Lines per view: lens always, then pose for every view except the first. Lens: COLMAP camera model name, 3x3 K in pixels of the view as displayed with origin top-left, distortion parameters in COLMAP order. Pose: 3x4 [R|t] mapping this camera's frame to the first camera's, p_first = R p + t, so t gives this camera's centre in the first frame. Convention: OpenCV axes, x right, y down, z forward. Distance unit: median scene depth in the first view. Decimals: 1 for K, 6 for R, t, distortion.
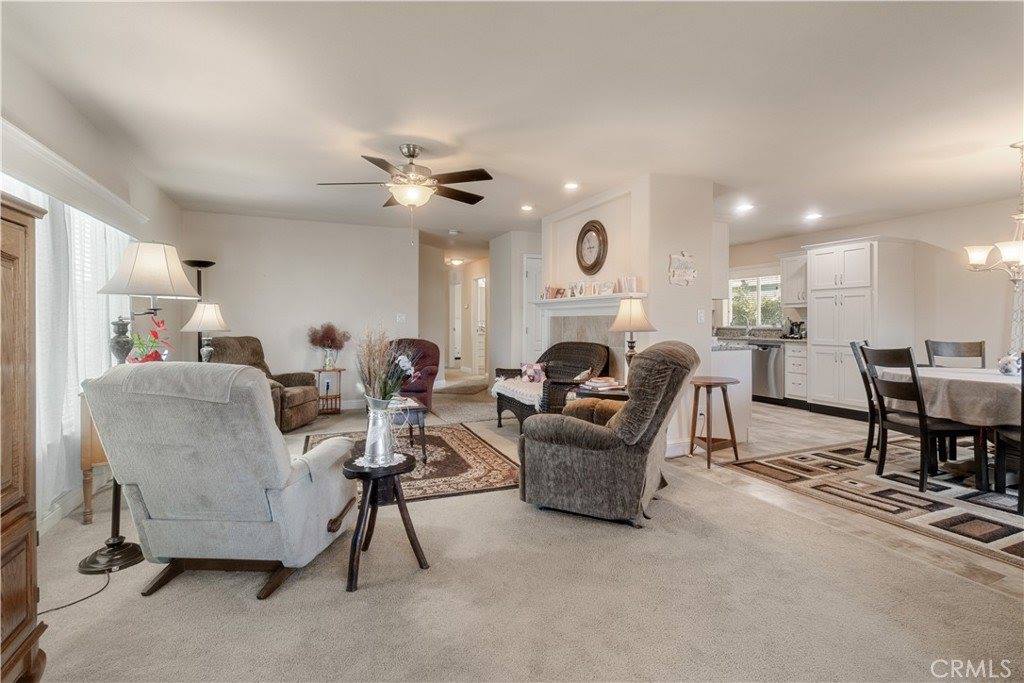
lens RADIAL K [[478.3, 0, 517.6], [0, 478.3, 318.4], [0, 0, 1]] dist [0.001442, 0.001579]
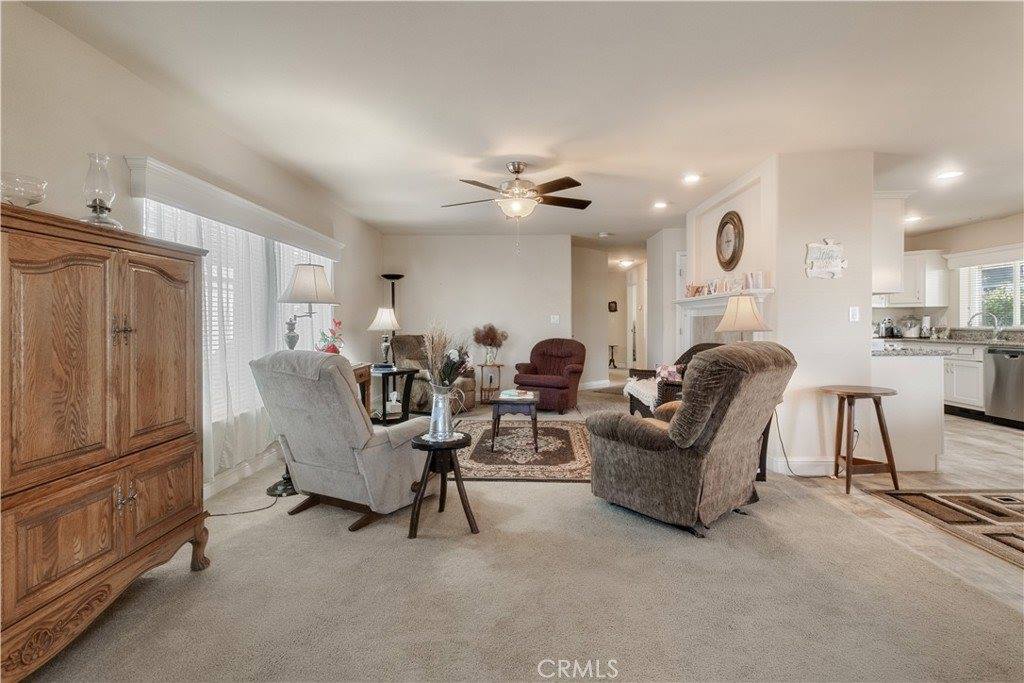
lens RADIAL K [[478.3, 0, 521.4], [0, 478.3, 319.8], [0, 0, 1]] dist [0.001442, 0.001579]
pose [[0.913540, -0.006292, -0.406701, 0.237824], [0.006017, 0.999980, -0.001954, 0.004503], [0.406705, -0.000662, 0.913559, -0.008684]]
